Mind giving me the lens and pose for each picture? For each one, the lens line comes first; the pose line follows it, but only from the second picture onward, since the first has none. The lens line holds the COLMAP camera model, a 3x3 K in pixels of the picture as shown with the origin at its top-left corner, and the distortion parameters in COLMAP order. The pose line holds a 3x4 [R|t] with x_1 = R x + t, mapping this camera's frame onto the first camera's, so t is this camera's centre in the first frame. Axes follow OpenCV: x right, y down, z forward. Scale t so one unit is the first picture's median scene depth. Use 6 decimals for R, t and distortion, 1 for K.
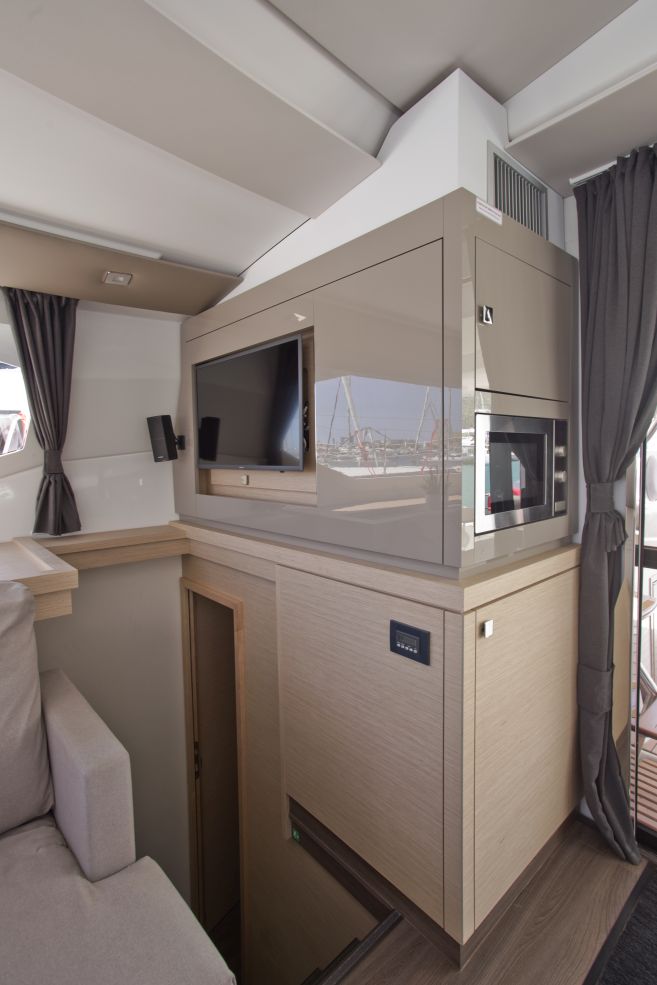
lens RADIAL K [[484.6, 0, 333.3], [0, 484.6, 475.6], [0, 0, 1]] dist [-0.003615, -0.000182]
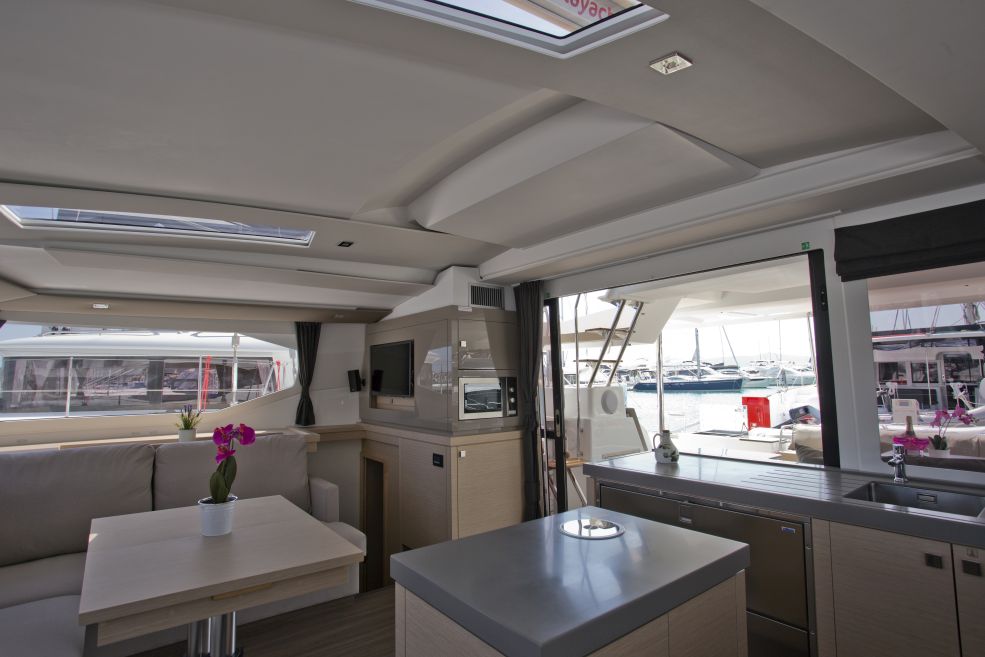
lens RADIAL K [[484.6, 0, 492.5], [0, 484.6, 328.5], [0, 0, 1]] dist [-0.003615, -0.000182]
pose [[0.997538, -0.002949, -0.070070, 0.445524], [-0.007400, 0.989111, -0.146987, 0.003612], [0.069741, 0.147143, 0.986653, -1.213432]]
